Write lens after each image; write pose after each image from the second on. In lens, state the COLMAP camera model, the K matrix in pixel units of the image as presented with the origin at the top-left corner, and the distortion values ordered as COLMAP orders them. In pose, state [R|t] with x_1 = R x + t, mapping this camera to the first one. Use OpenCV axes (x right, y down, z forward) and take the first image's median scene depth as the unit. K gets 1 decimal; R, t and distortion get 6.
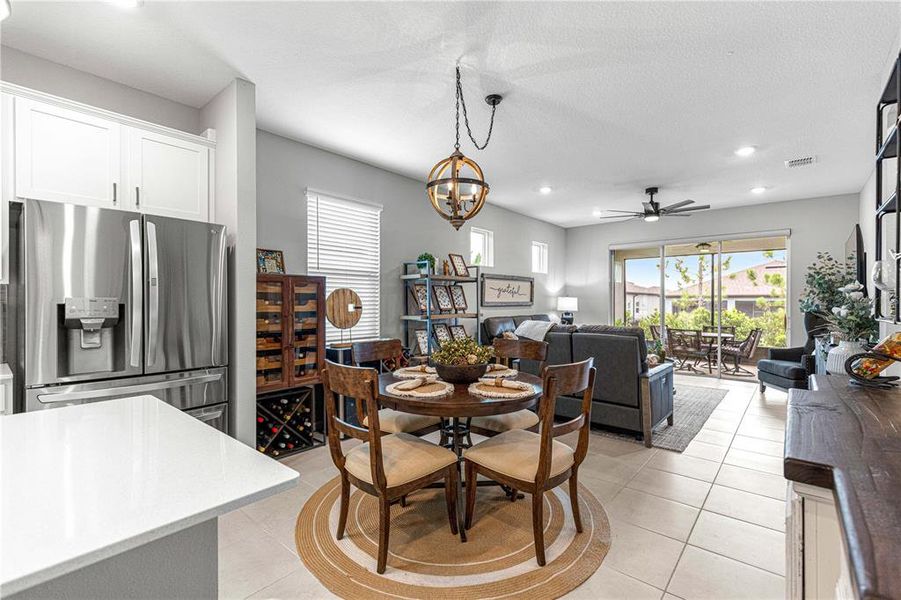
lens RADIAL K [[400.4, 0, 452.0], [0, 400.4, 304.8], [0, 0, 1]] dist [0.001970, -0.000564]
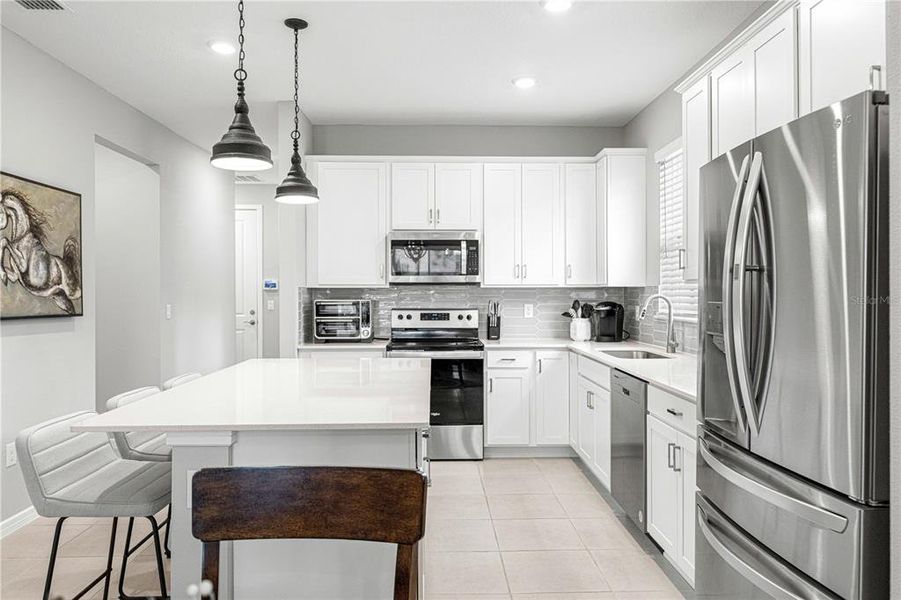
lens RADIAL K [[638.3, 0, 453.4], [0, 638.3, 293.4], [0, 0, 1]] dist [-0.003399, -0.001035]
pose [[-0.741757, 0.001492, -0.670667, 0.026238], [-0.004607, 0.999963, 0.007320, -0.014144], [0.670653, 0.008519, -0.741722, 0.562763]]
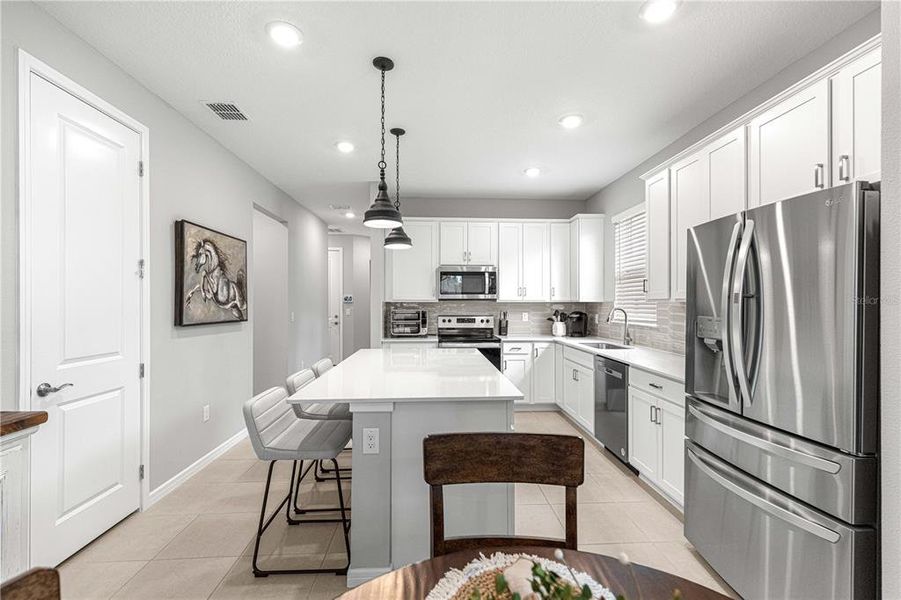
lens RADIAL K [[402.3, 0, 453.3], [0, 402.3, 301.3], [0, 0, 1]] dist [0.003662, 0.000116]
pose [[-0.724344, -0.003072, -0.689432, 0.078304], [-0.007431, 0.999967, 0.003351, -0.020629], [0.689399, 0.007551, -0.724342, 0.491926]]
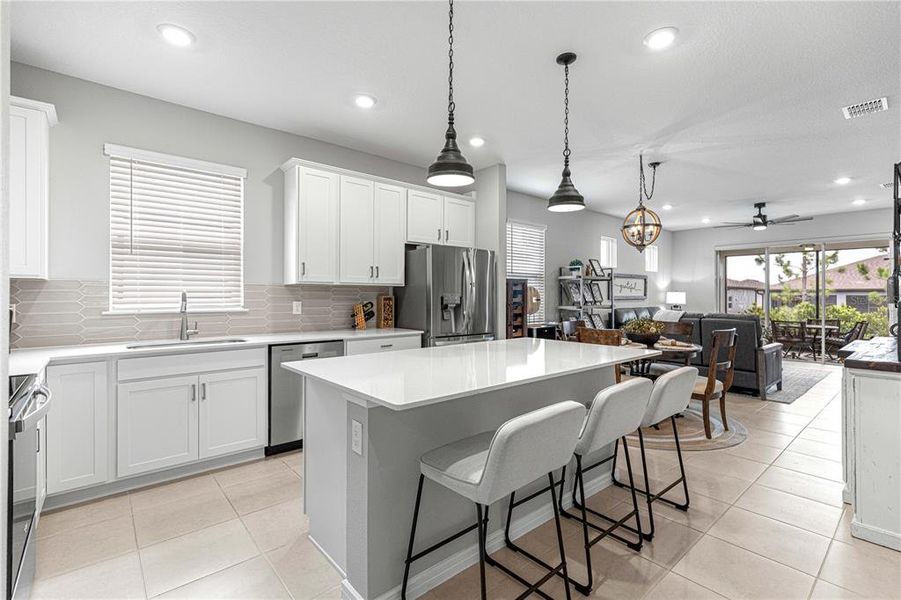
lens RADIAL K [[409.2, 0, 454.7], [0, 409.2, 296.0], [0, 0, 1]] dist [0.000316, -0.000519]
pose [[0.988474, 0.001847, -0.151380, -0.225622], [-0.002919, 0.999972, -0.006859, 0.003008], [0.151363, 0.007222, 0.988452, -0.362314]]
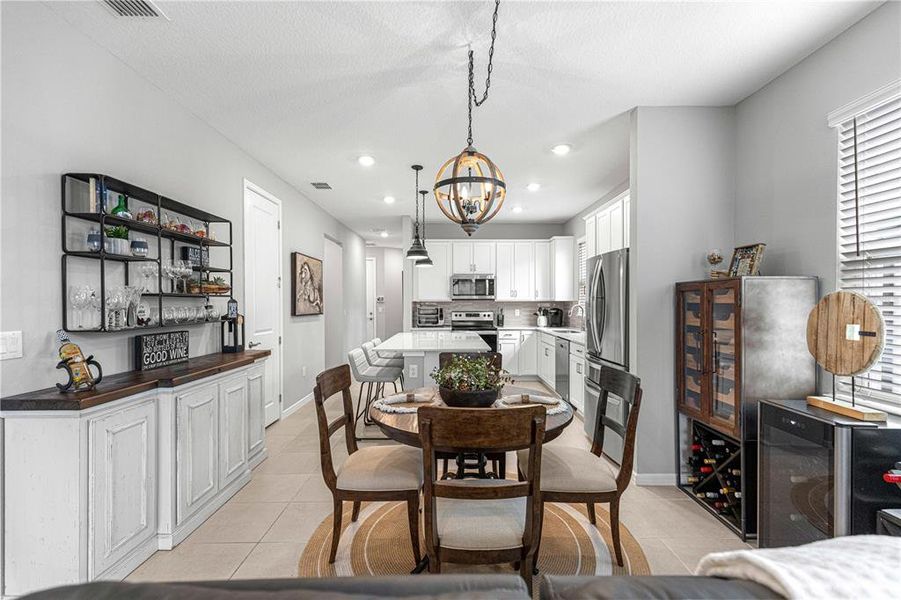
lens RADIAL K [[400.4, 0, 452.0], [0, 400.4, 304.8], [0, 0, 1]] dist [0.001970, -0.000564]
pose [[-0.757776, 0.004100, -0.652502, 0.289477], [-0.005288, 0.999909, 0.012424, -0.020401], [0.652493, 0.012865, -0.757685, 0.756803]]
